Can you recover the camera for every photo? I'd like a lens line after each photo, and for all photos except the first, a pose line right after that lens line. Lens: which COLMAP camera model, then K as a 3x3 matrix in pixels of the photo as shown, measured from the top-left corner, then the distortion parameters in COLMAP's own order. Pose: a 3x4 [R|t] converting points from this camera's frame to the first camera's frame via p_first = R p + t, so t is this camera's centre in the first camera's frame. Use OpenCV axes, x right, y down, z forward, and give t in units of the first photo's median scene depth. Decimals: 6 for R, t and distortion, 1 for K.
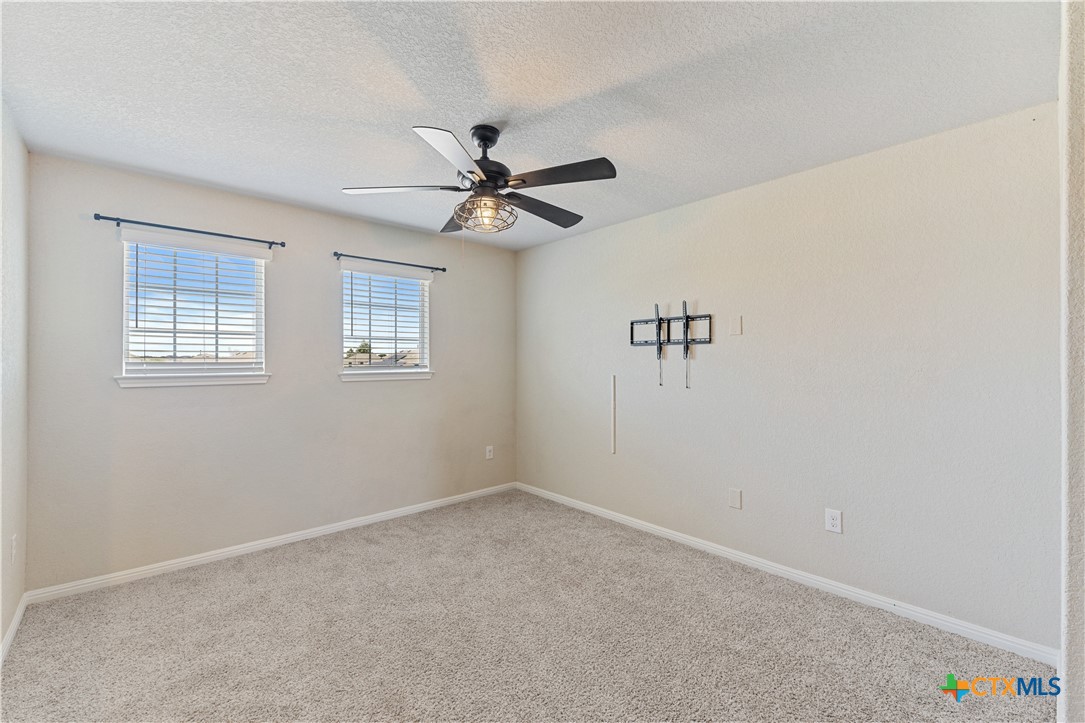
lens RADIAL K [[456.7, 0, 537.0], [0, 456.7, 355.5], [0, 0, 1]] dist [-0.000860, -0.000284]
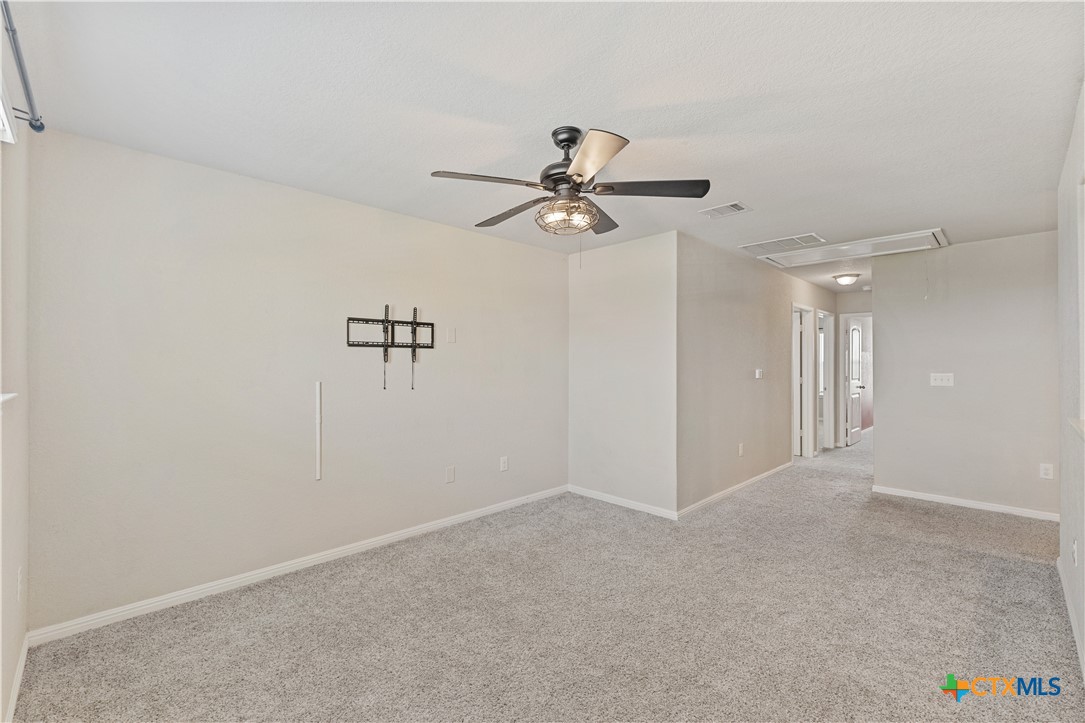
lens RADIAL K [[456.7, 0, 536.7], [0, 456.7, 366.6], [0, 0, 1]] dist [-0.000860, -0.000284]
pose [[-0.037137, -0.006805, 0.999287, -0.731338], [-0.009494, 0.999934, 0.006457, 0.008497], [-0.999265, -0.009247, -0.037199, 0.737260]]
